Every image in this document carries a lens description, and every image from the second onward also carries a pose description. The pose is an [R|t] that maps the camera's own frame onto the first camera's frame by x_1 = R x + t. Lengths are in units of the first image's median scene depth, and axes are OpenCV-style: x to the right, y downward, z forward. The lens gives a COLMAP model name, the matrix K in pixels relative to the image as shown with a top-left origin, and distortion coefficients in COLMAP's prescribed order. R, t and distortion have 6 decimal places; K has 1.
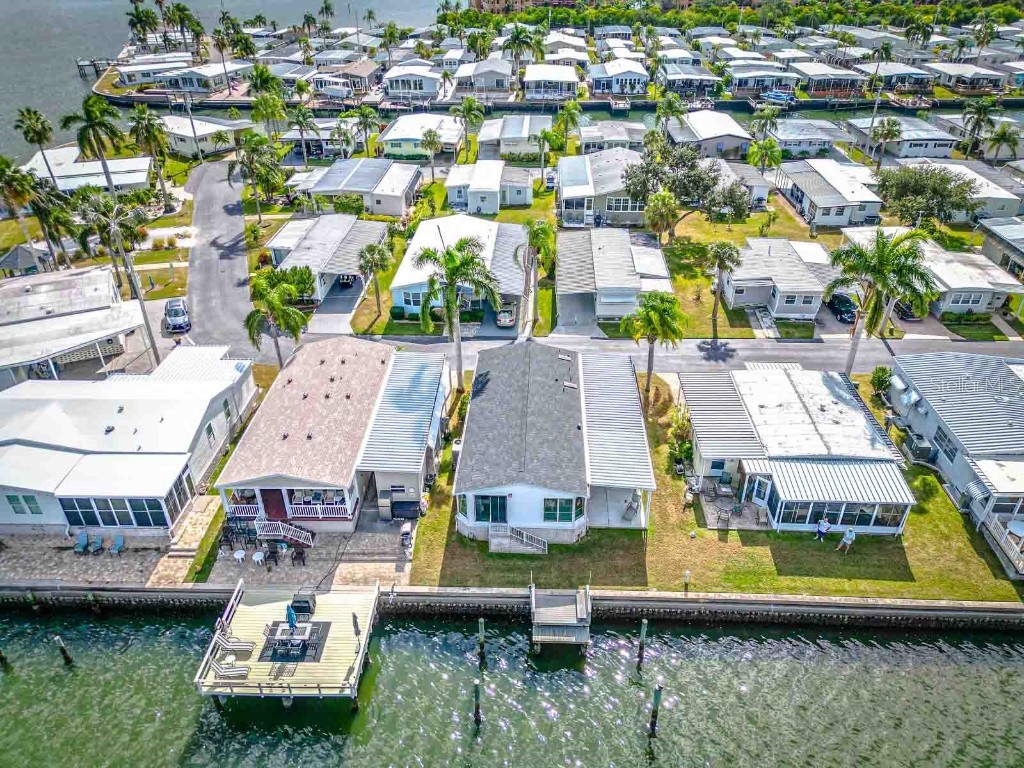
lens RADIAL K [[716.5, 0, 513.2], [0, 716.5, 386.8], [0, 0, 1]] dist [0.079234, -0.081619]
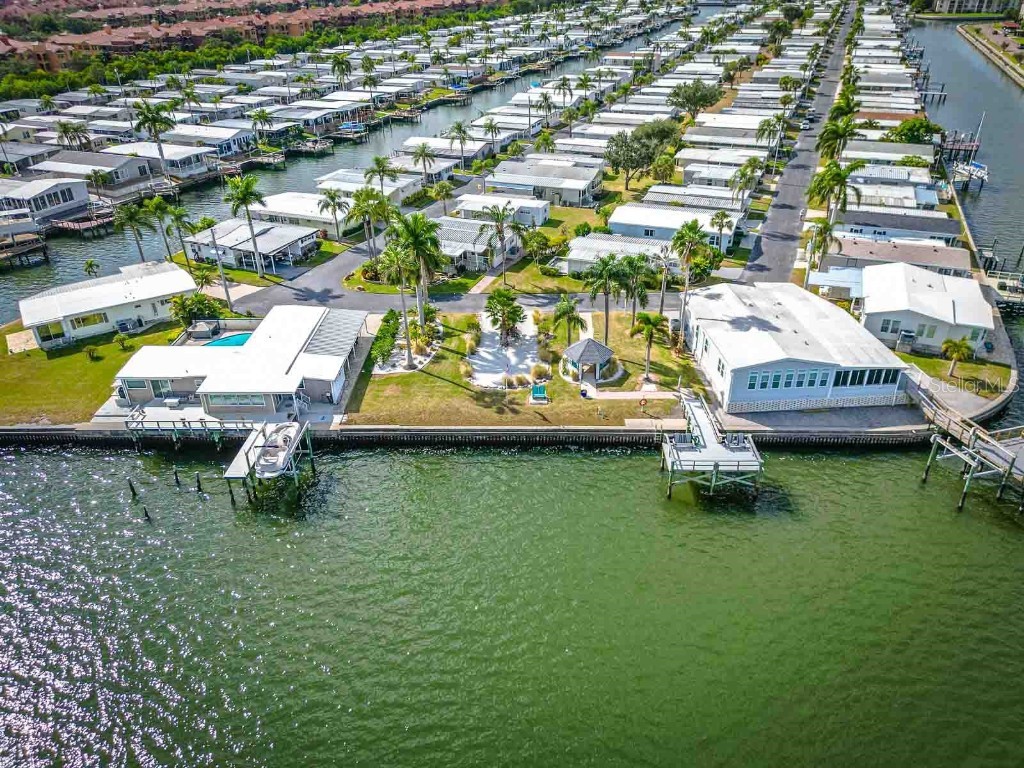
lens RADIAL K [[721.2, 0, 511.8], [0, 721.2, 399.8], [0, 0, 1]] dist [0.065379, -0.061641]
pose [[0.350524, -0.479982, 0.804208, -2.413854], [0.506323, 0.819503, 0.268424, -0.693616], [-0.787890, 0.313100, 0.530281, 0.911258]]
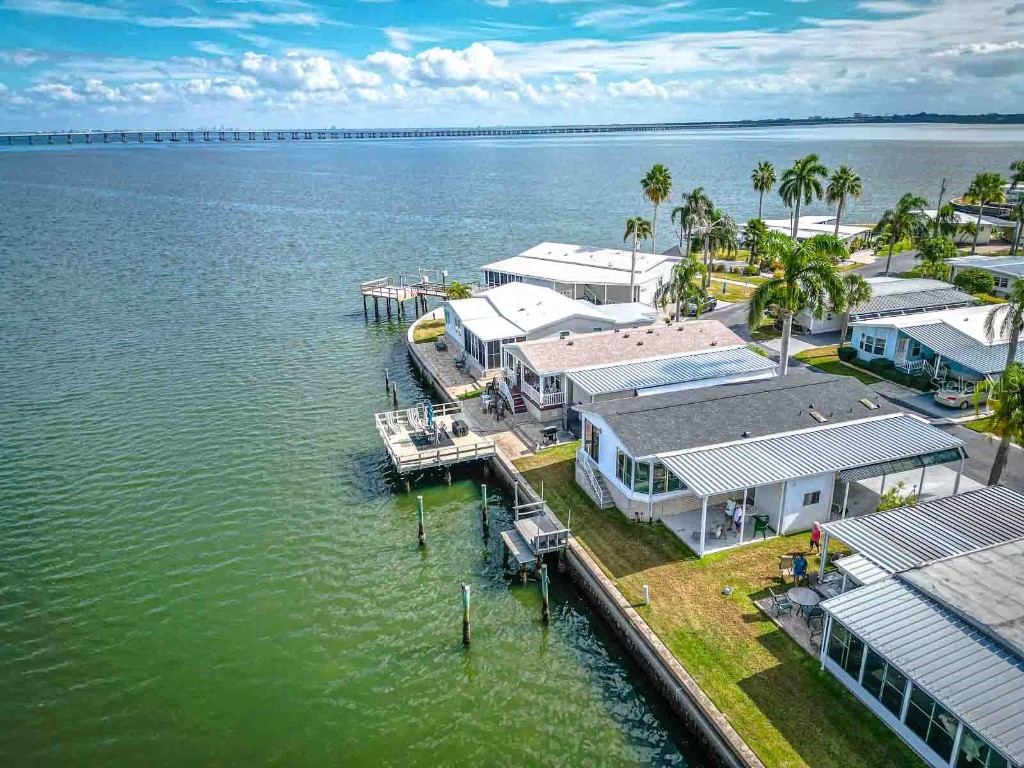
lens RADIAL K [[716.5, 0, 513.2], [0, 716.5, 386.8], [0, 0, 1]] dist [0.079234, -0.081619]
pose [[0.372653, 0.312715, -0.873693, 0.672384], [-0.477539, 0.871899, 0.108390, 0.045084], [0.795667, 0.376831, 0.474250, 0.371025]]
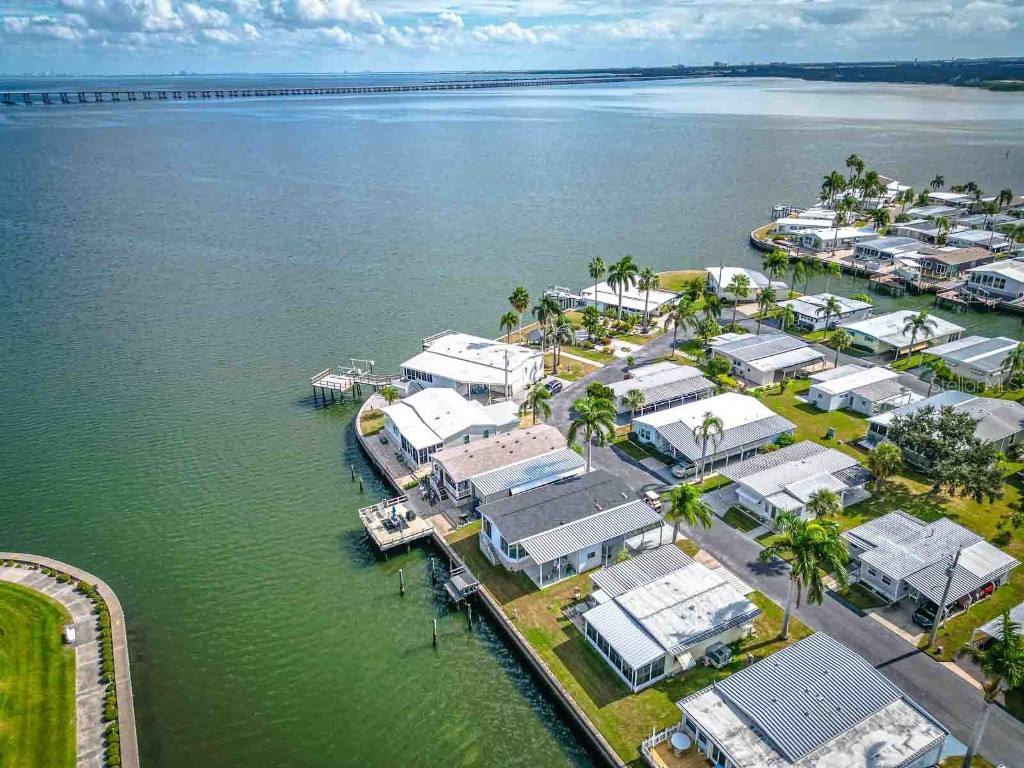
lens RADIAL K [[716.5, 0, 513.2], [0, 716.5, 386.8], [0, 0, 1]] dist [0.079234, -0.081619]
pose [[0.522434, 0.340016, -0.781954, 1.185222], [-0.438899, 0.893471, 0.095273, -0.322494], [0.731048, 0.293425, 0.616012, -0.188180]]
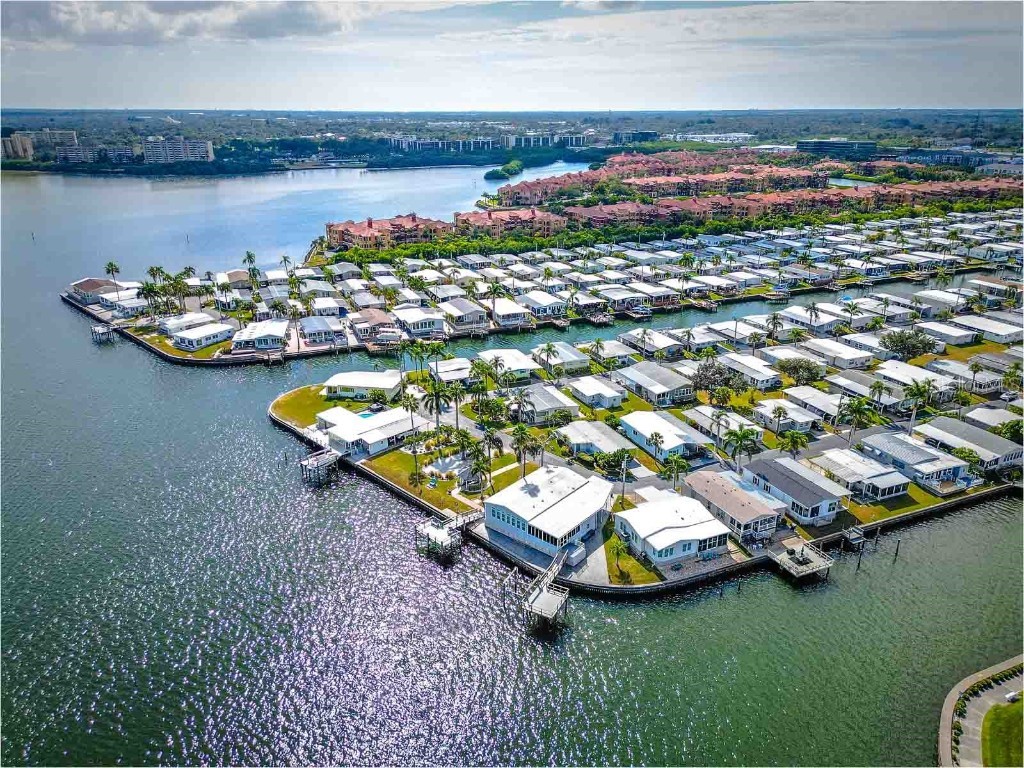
lens RADIAL K [[716.5, 0, 513.2], [0, 716.5, 386.8], [0, 0, 1]] dist [0.079234, -0.081619]
pose [[0.900321, -0.150866, 0.408243, -2.033068], [0.225968, 0.963699, -0.142206, -0.162682], [-0.371969, 0.220281, 0.901729, -1.201701]]
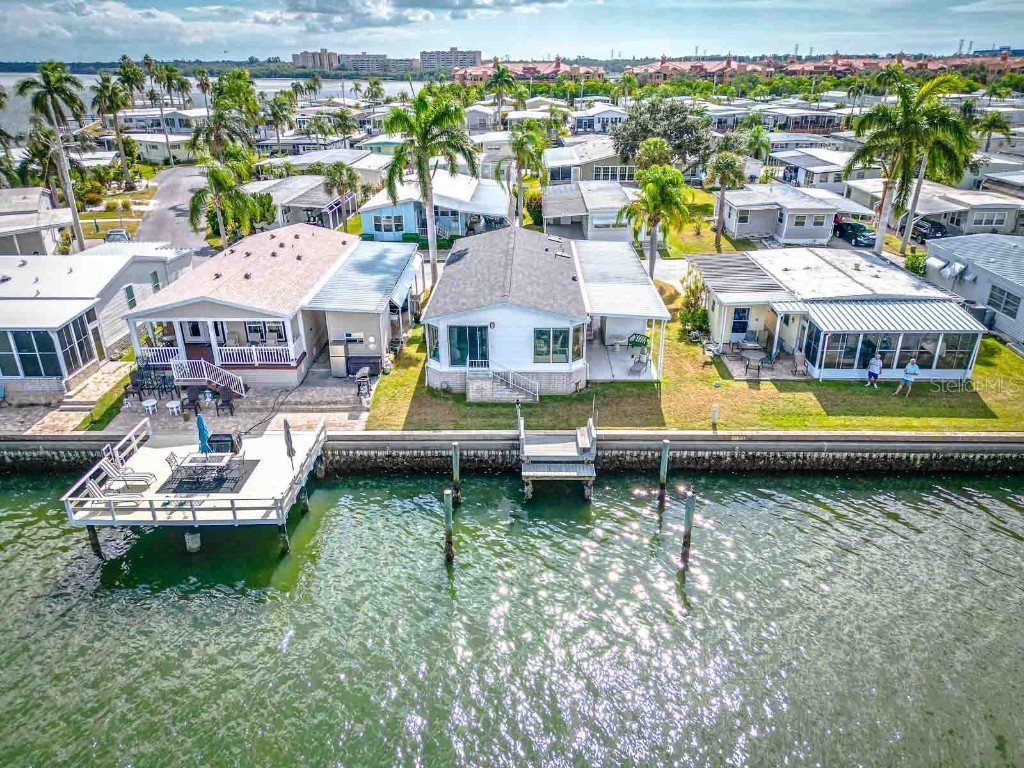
lens RADIAL K [[716.5, 0, 513.2], [0, 716.5, 386.8], [0, 0, 1]] dist [0.079234, -0.081619]
pose [[0.999748, -0.009338, 0.020391, 0.002130], [0.012064, 0.990364, -0.137961, 0.288597], [-0.018906, 0.138173, 0.990228, 0.181365]]
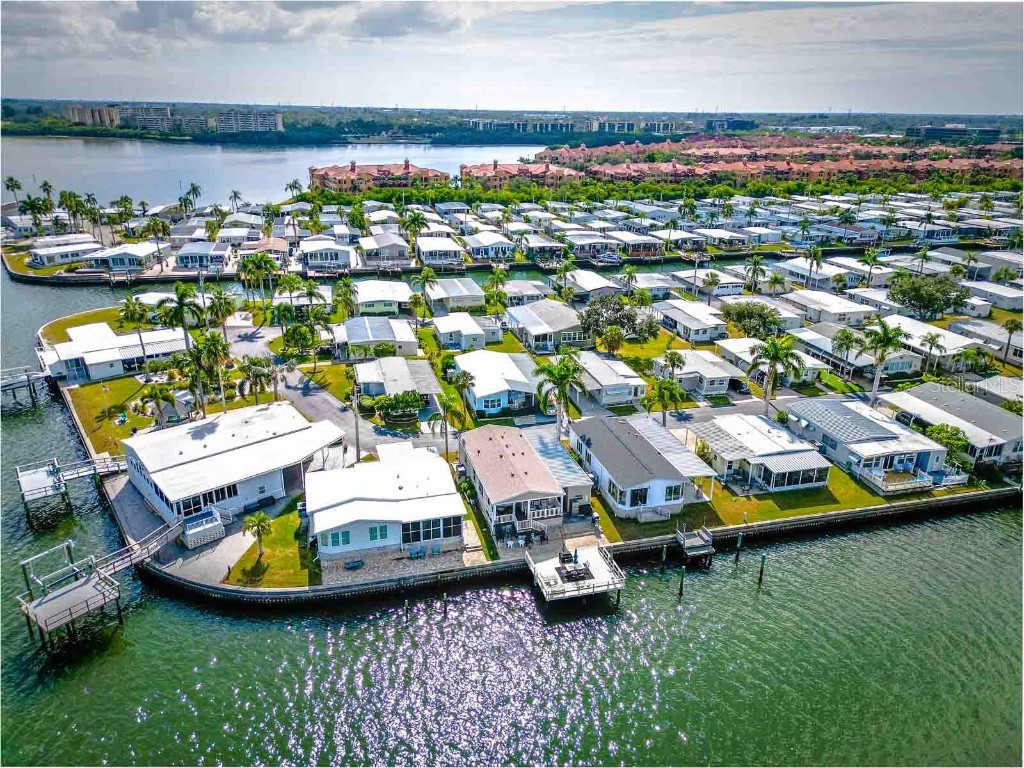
lens RADIAL K [[716.5, 0, 513.2], [0, 716.5, 386.8], [0, 0, 1]] dist [0.079234, -0.081619]
pose [[0.953216, -0.088754, 0.288967, -0.729399], [0.141439, 0.975783, -0.166860, 0.136950], [-0.267159, 0.199925, 0.942685, -0.594776]]
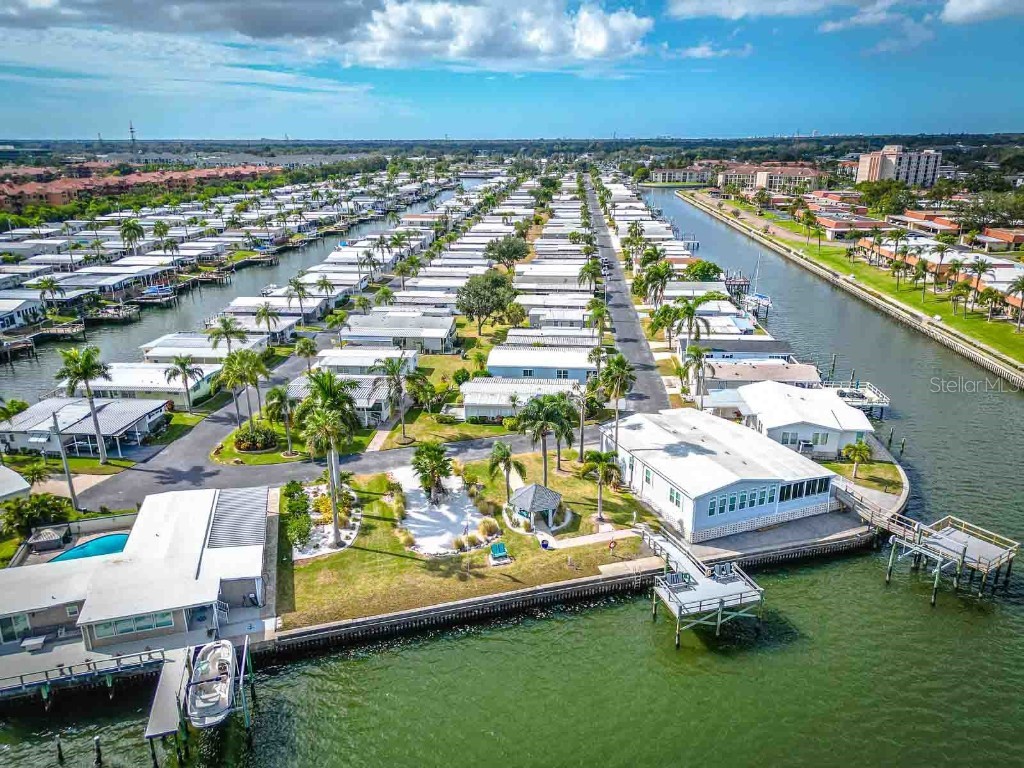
lens RADIAL K [[716.5, 0, 513.2], [0, 716.5, 386.8], [0, 0, 1]] dist [0.079234, -0.081619]
pose [[0.045109, -0.316488, 0.947523, -2.362494], [0.531555, 0.810674, 0.245473, -0.841613], [-0.845822, 0.492587, 0.204800, 1.204301]]
